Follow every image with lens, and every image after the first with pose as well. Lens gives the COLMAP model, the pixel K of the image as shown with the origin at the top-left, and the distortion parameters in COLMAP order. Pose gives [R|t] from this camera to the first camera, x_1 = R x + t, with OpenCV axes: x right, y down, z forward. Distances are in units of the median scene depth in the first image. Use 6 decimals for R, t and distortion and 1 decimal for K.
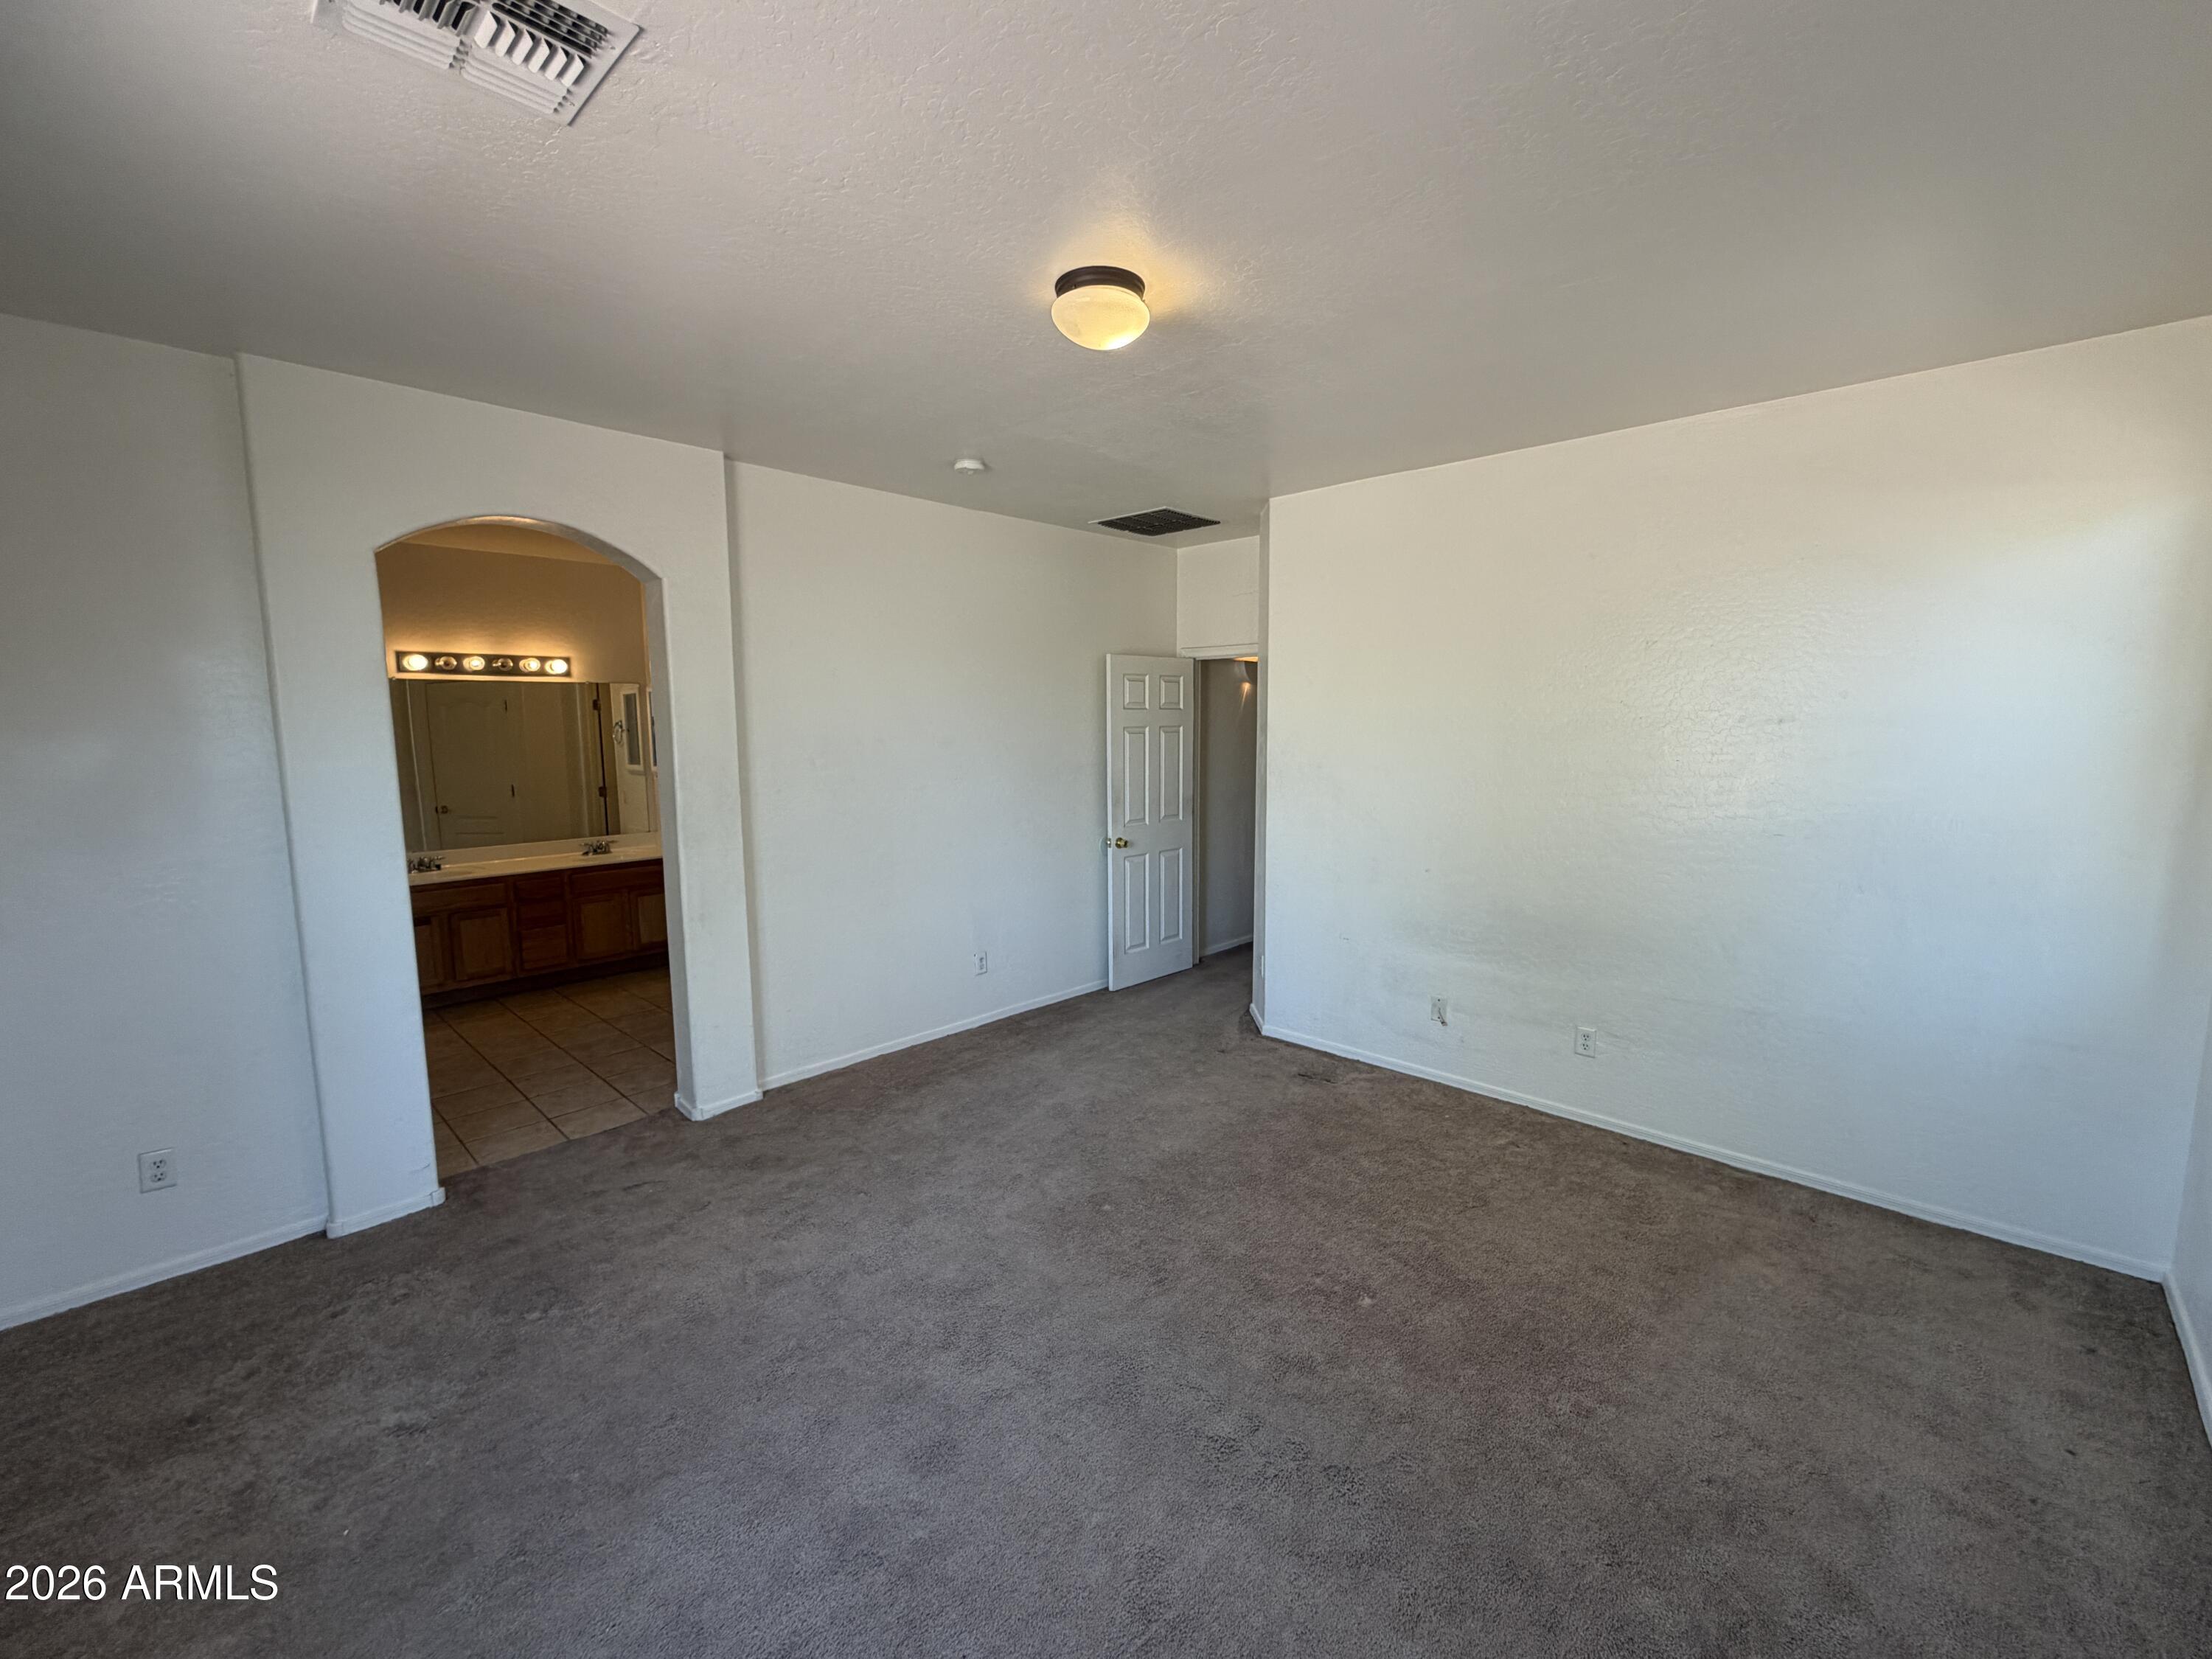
lens RADIAL K [[956.3, 0, 1103.1], [0, 956.3, 814.8], [0, 0, 1]] dist [0.013575, 0.000258]
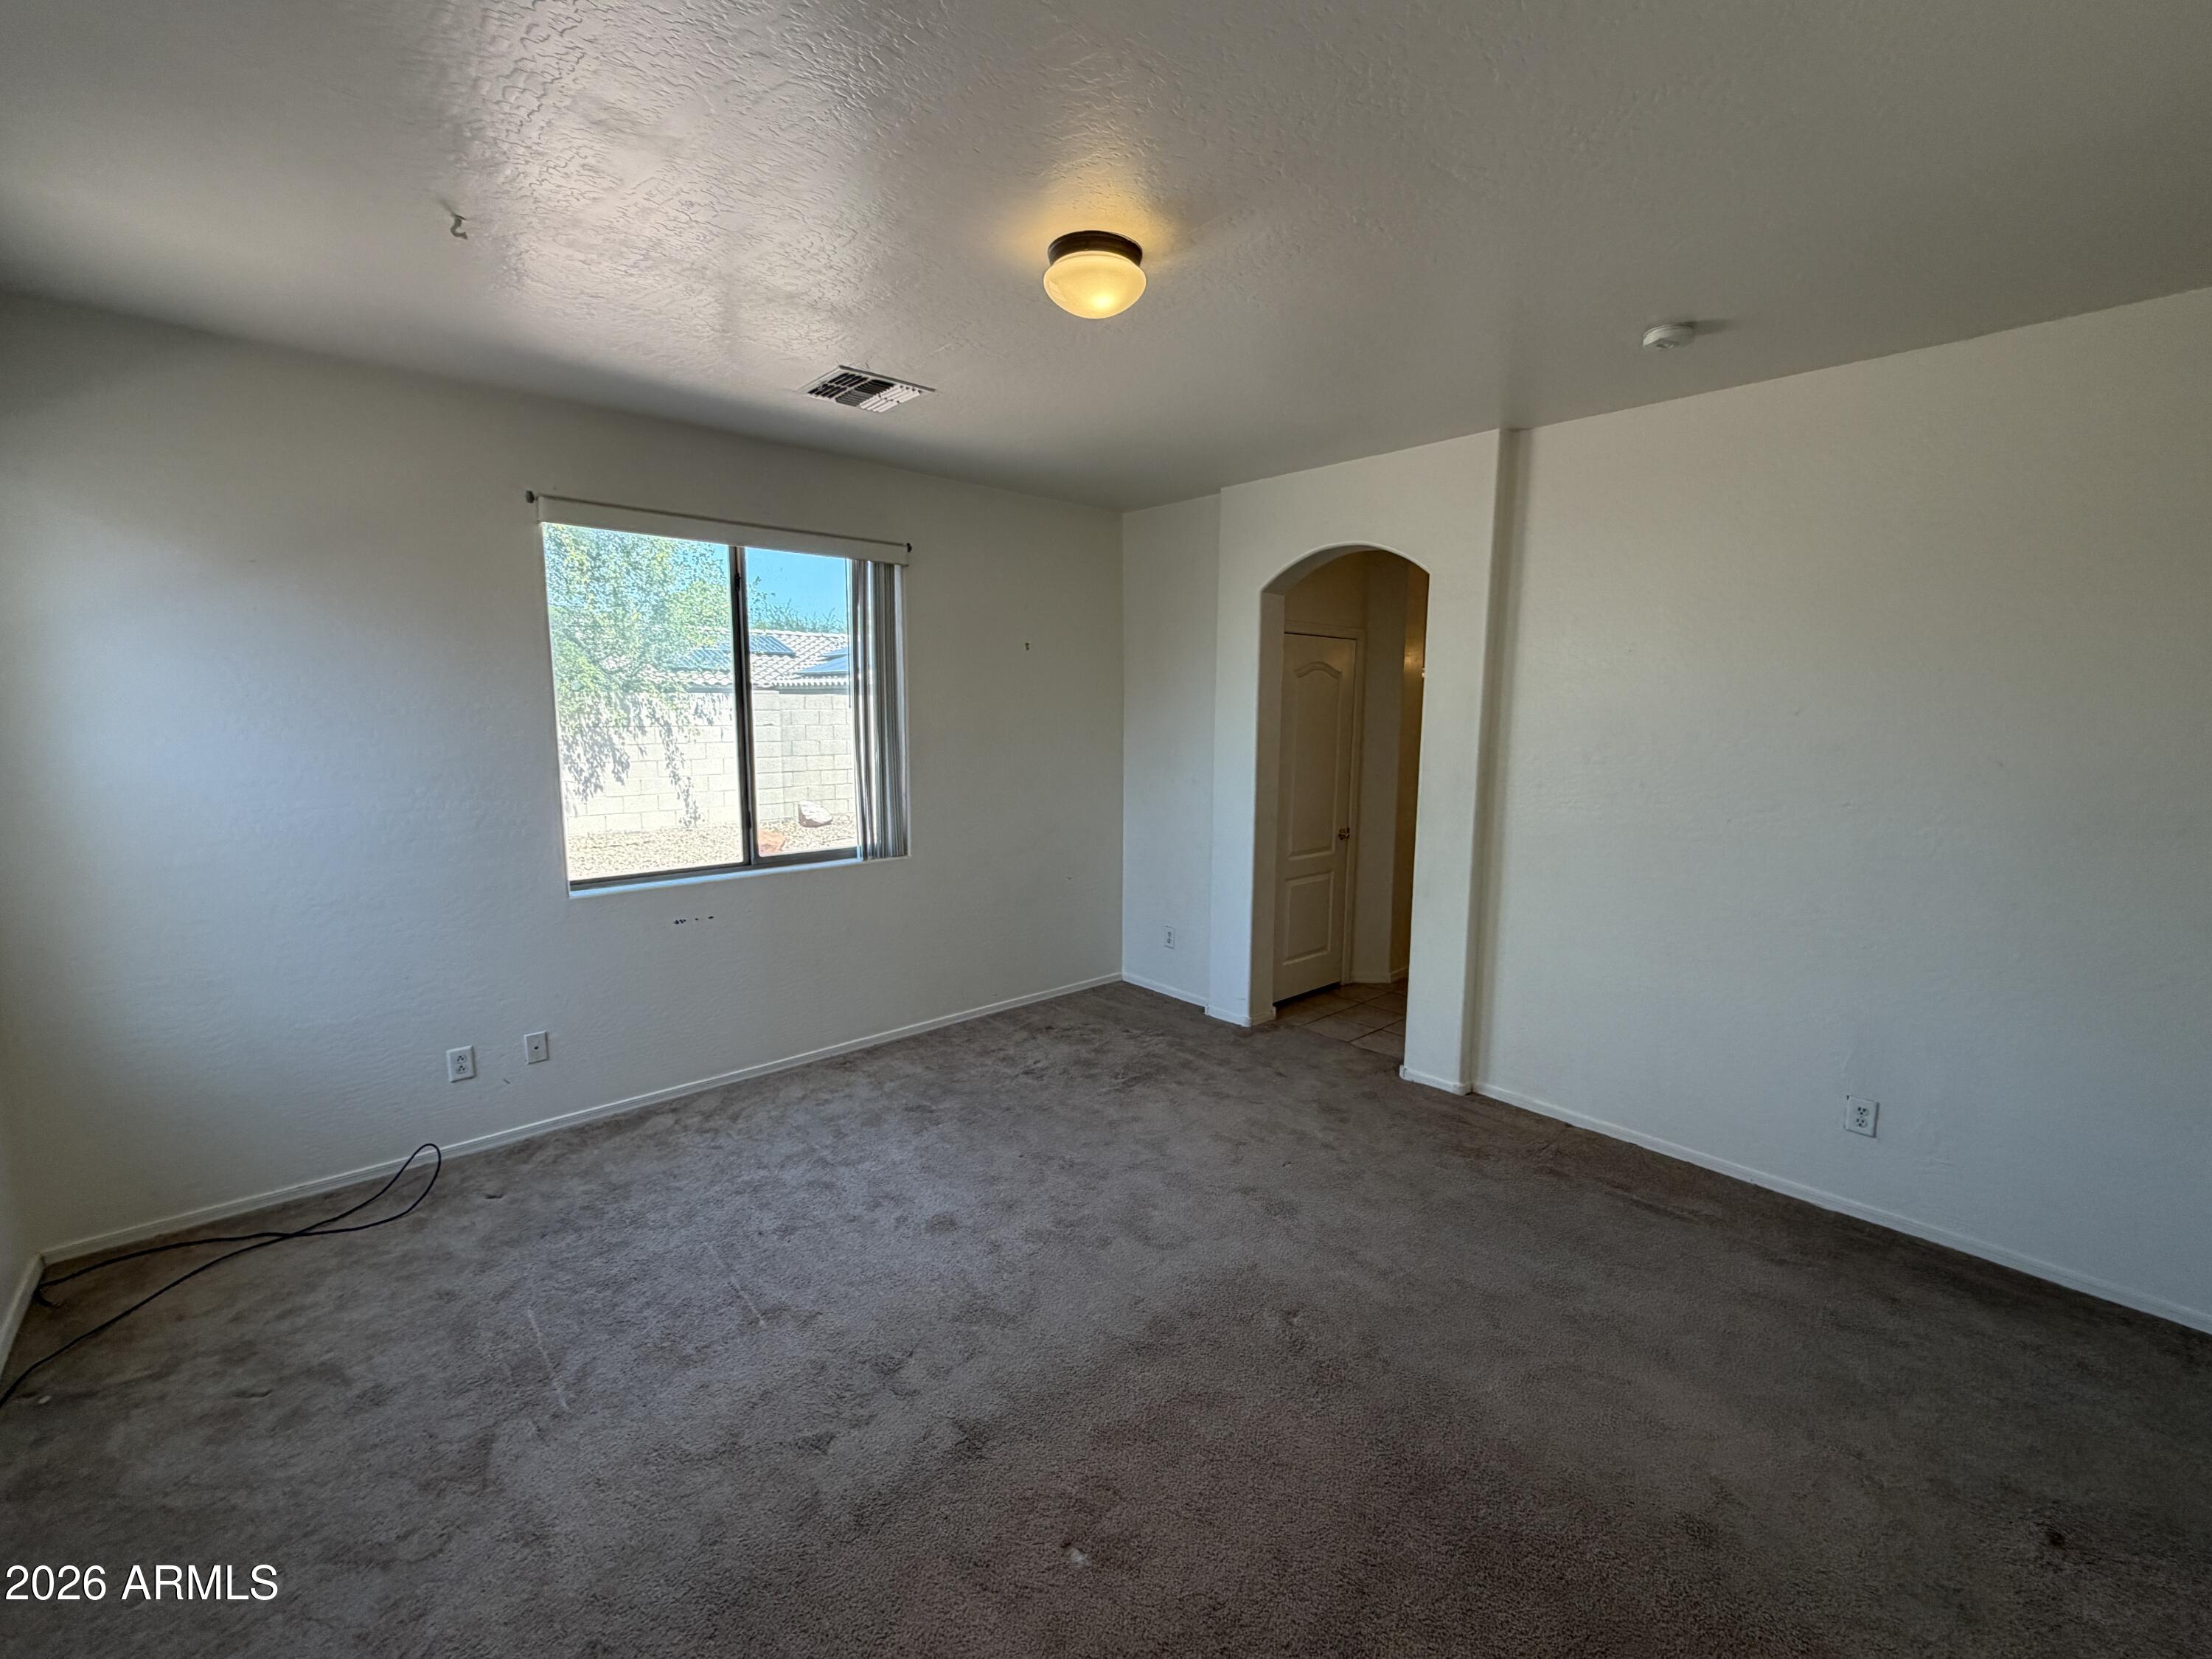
lens RADIAL K [[956.3, 0, 1103.1], [0, 956.3, 814.8], [0, 0, 1]] dist [0.013575, 0.000258]
pose [[-0.090737, 0.122155, -0.988355, 0.523429], [-0.108858, 0.985285, 0.131770, -0.063263], [0.989907, 0.119547, -0.076104, 0.590744]]
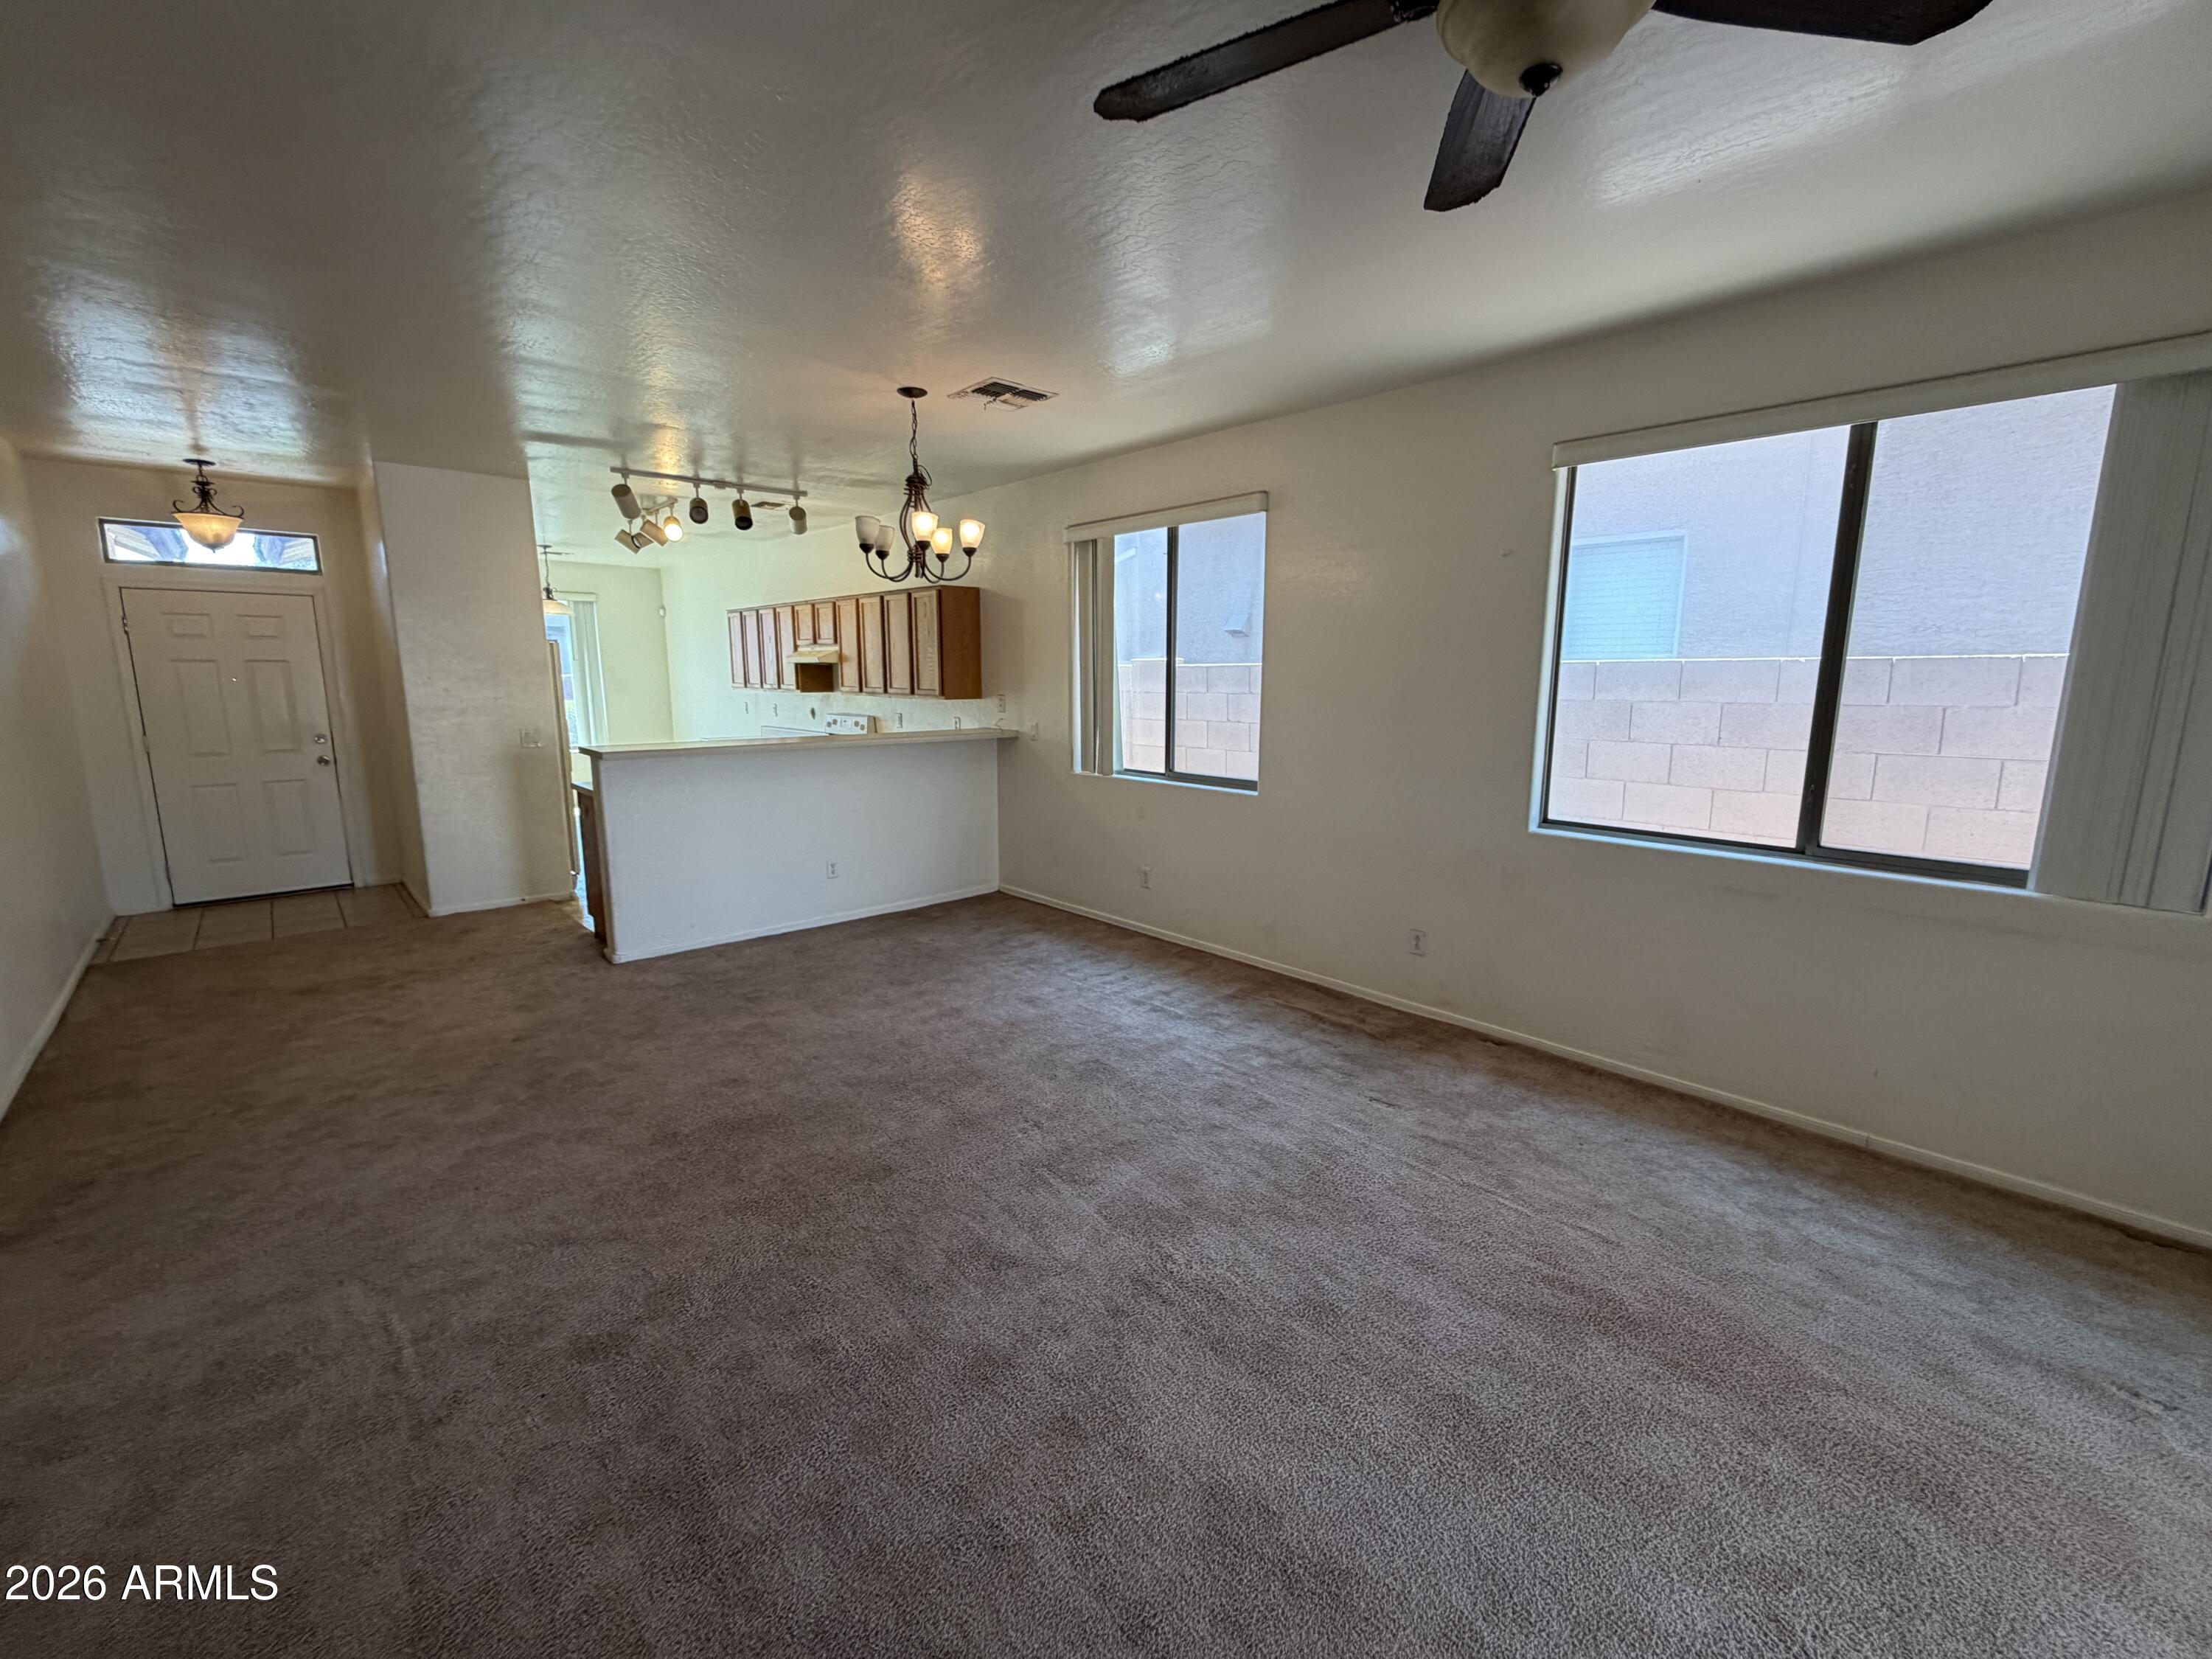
lens RADIAL K [[927.8, 0, 1106.0], [0, 927.8, 829.5], [0, 0, 1]] dist [0.000645, 0.000260]
pose [[-0.998393, 0.000648, 0.056663, 0.132404], [0.016367, 0.960616, 0.277395, -0.074239], [-0.054252, 0.277877, -0.959084, 0.873067]]
